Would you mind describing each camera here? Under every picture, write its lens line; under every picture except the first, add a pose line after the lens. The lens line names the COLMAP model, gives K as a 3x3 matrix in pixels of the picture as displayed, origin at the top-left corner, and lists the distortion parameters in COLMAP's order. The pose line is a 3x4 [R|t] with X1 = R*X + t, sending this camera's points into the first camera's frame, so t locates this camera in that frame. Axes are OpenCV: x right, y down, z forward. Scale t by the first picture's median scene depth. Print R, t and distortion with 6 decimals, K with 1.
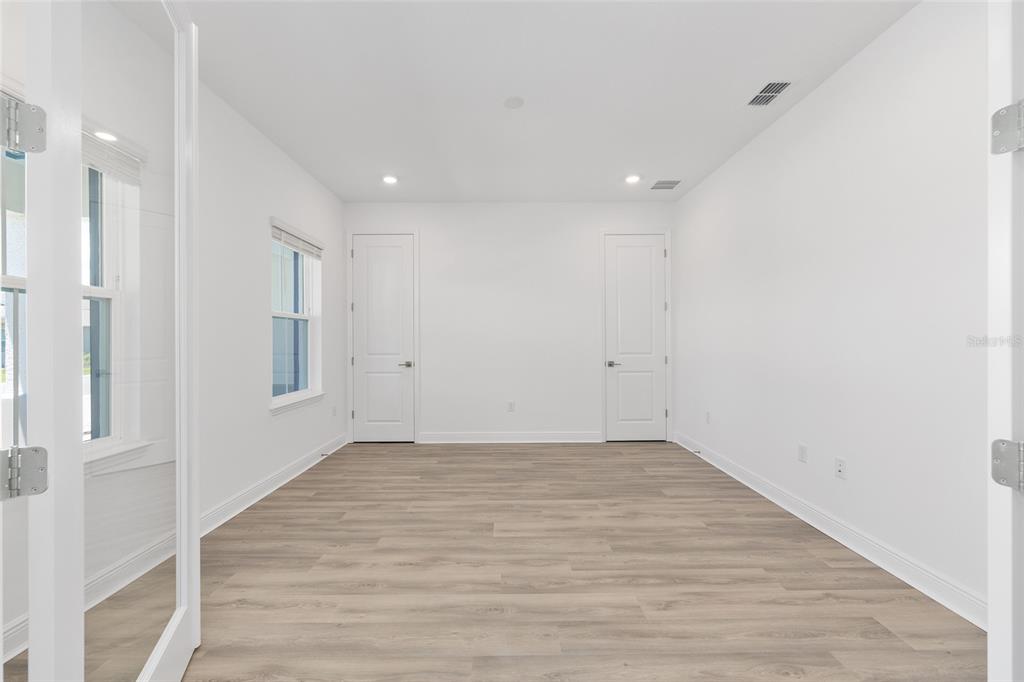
lens RADIAL K [[412.3, 0, 512.0], [0, 412.3, 341.0], [0, 0, 1]] dist [0.000778, 0.000077]
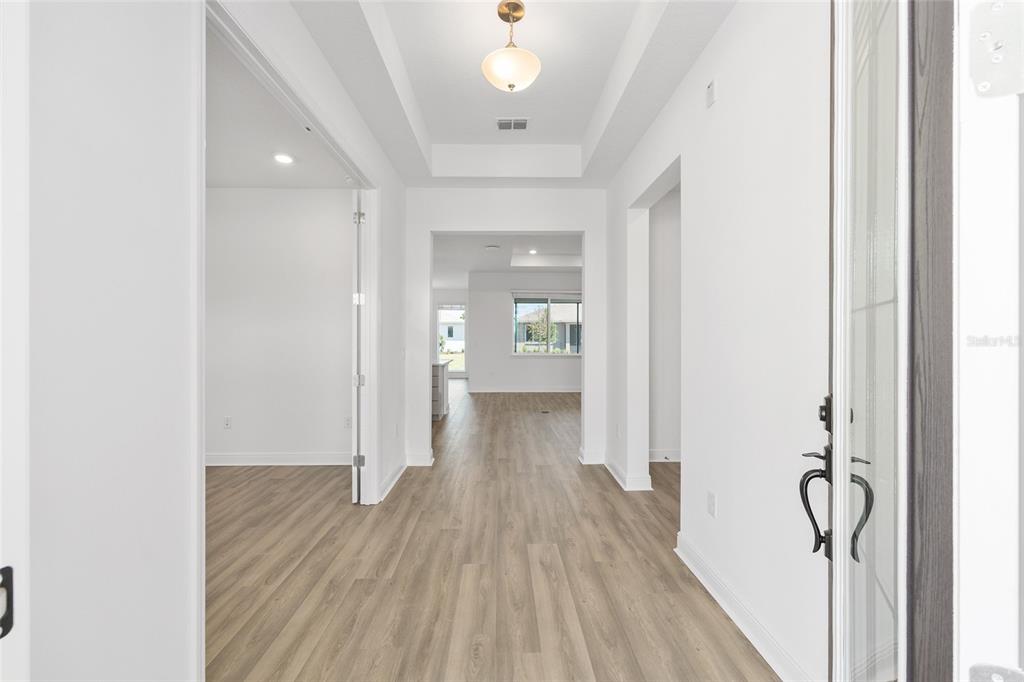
lens RADIAL K [[412.3, 0, 512.0], [0, 412.3, 341.0], [0, 0, 1]] dist [0.000778, 0.000077]
pose [[-0.020867, 0.000993, 0.999782, -1.179860], [-0.000742, 0.999999, -0.001008, -0.040479], [-0.999782, -0.000762, -0.020866, -0.184788]]
